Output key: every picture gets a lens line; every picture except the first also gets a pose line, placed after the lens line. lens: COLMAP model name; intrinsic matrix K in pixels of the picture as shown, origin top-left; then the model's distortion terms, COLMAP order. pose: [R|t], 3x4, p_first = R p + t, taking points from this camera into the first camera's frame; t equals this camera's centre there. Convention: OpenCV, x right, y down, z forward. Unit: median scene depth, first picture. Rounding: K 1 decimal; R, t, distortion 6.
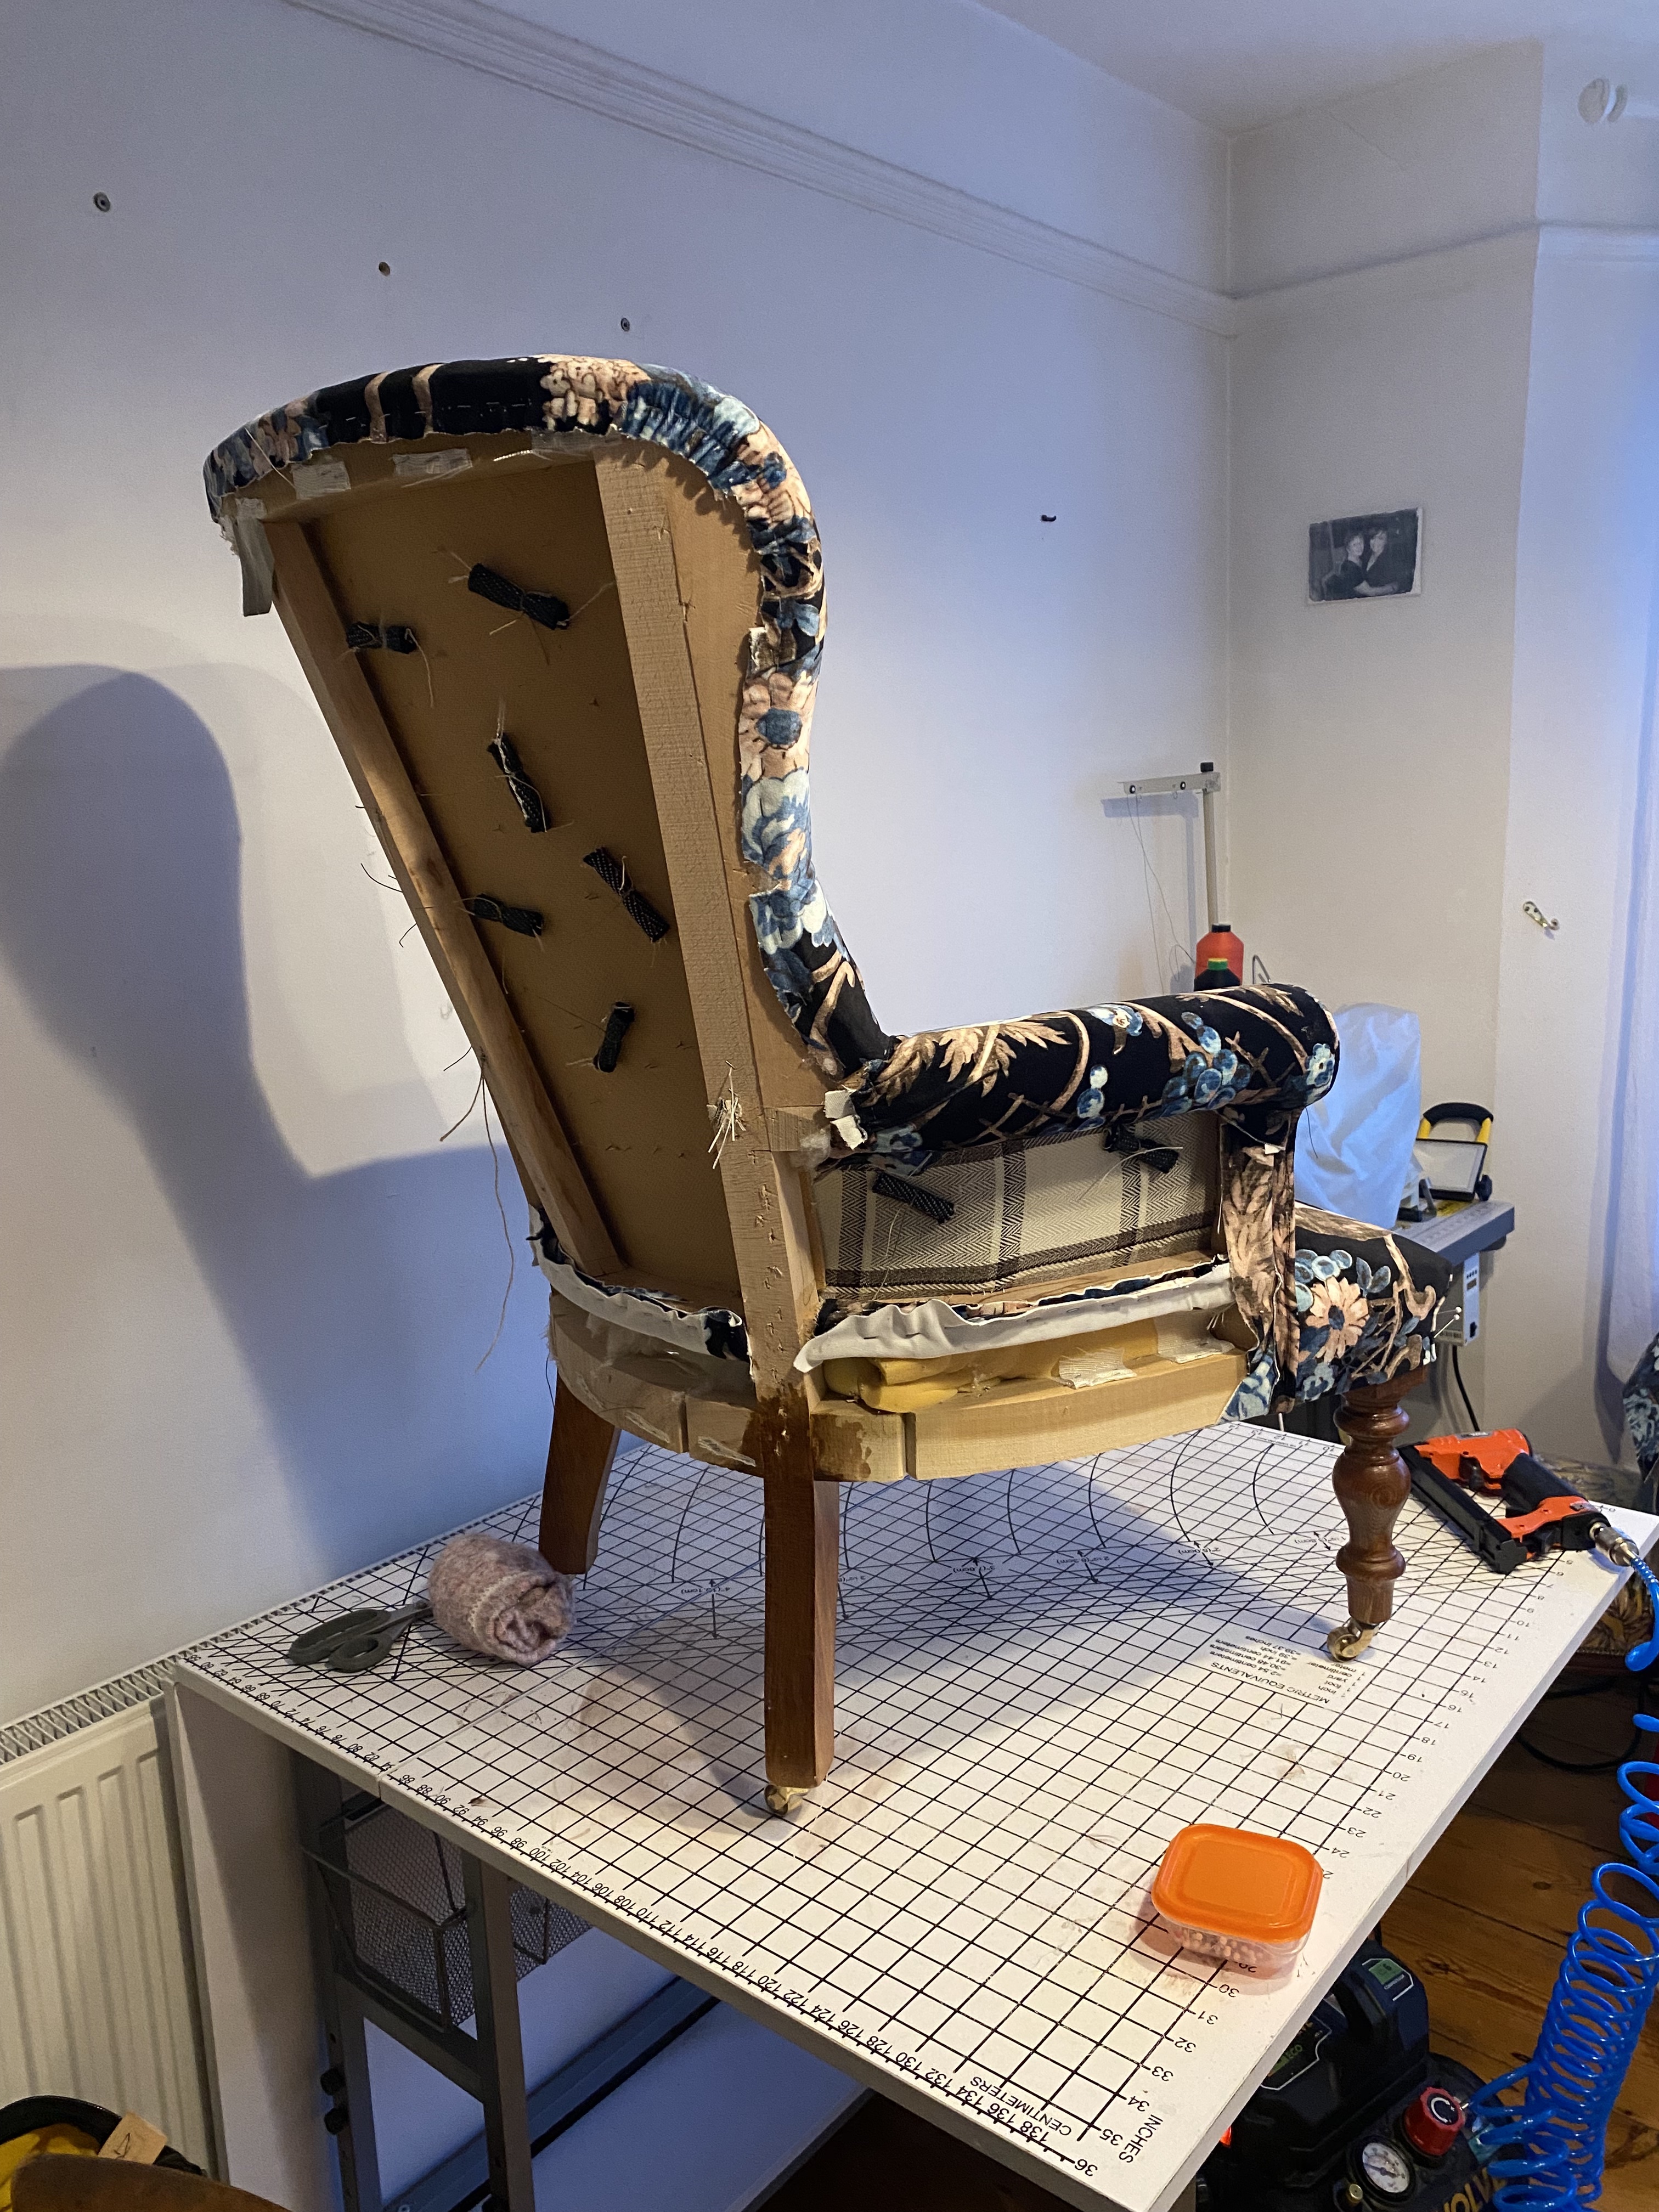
lens RADIAL K [[1665.9, 0, 829.5], [0, 1665.9, 1106.0], [0, 0, 1]] dist [0.008189, 0.001858]
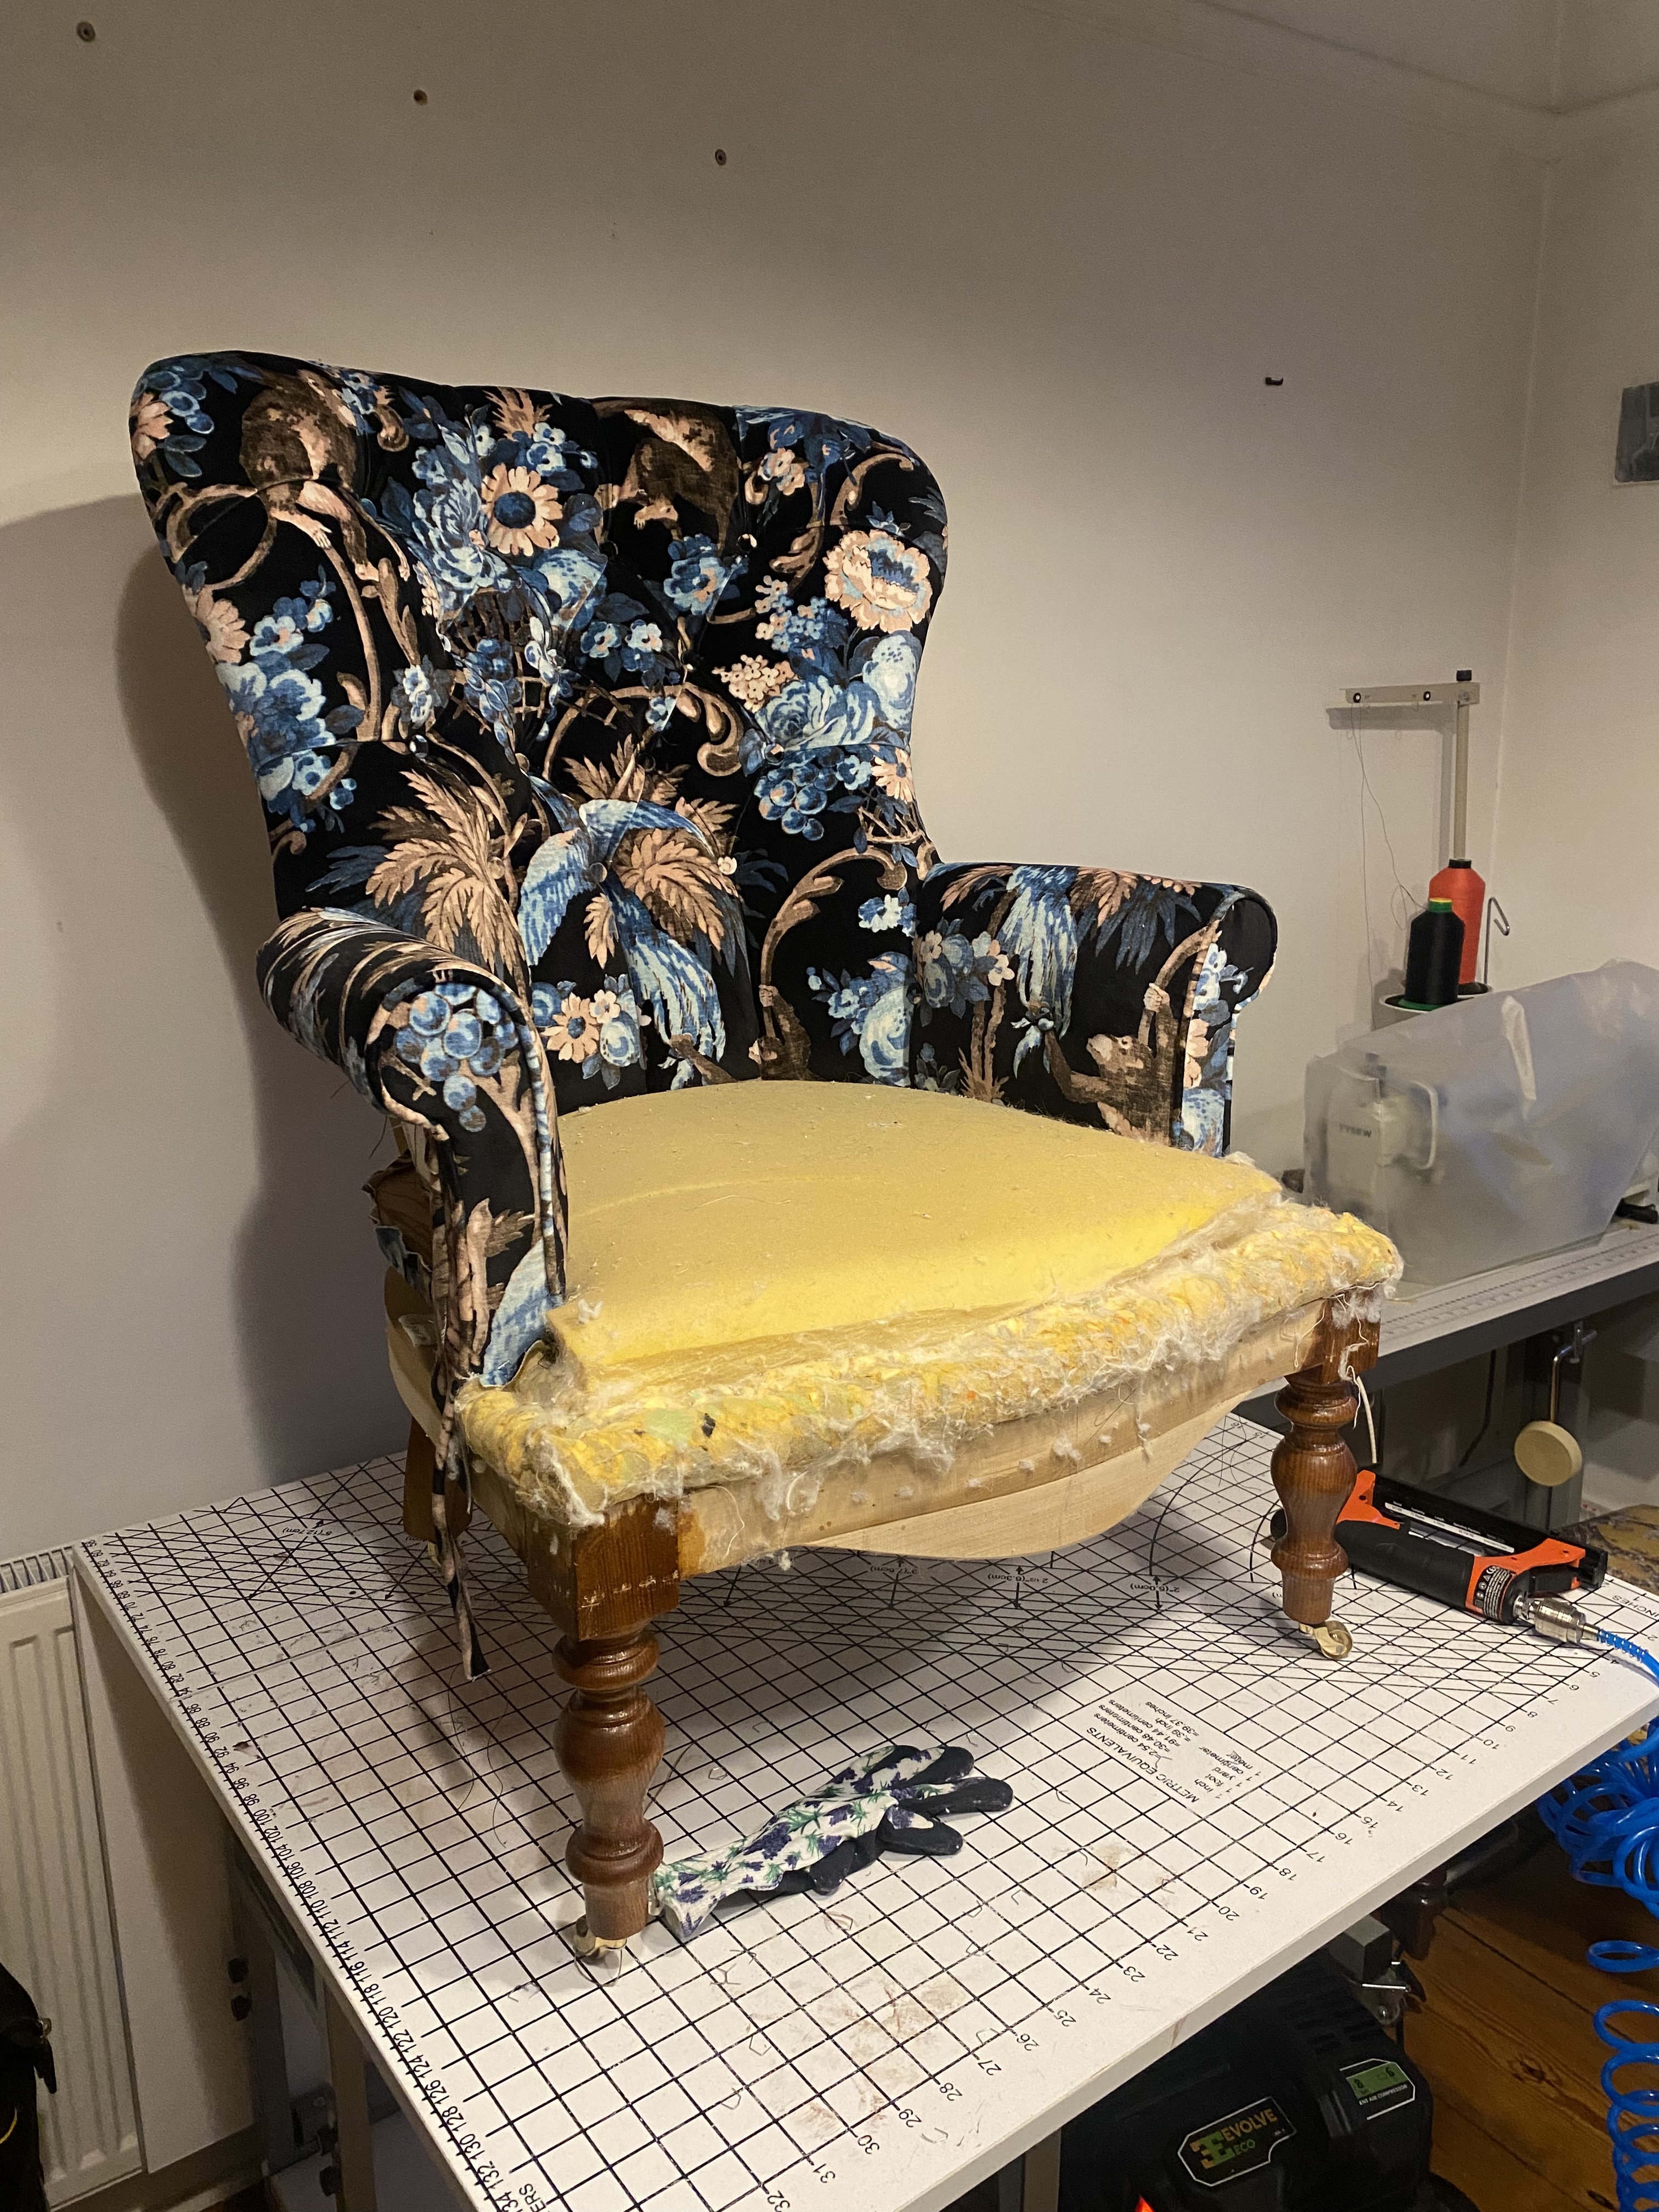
lens RADIAL K [[1686.1, 0, 829.5], [0, 1686.1, 1106.0], [0, 0, 1]] dist [0.003984, -0.001286]
pose [[0.971977, 0.090513, -0.216953, 0.120212], [-0.077463, 0.994678, 0.067940, -0.015543], [0.221948, -0.049230, 0.973815, 0.065062]]
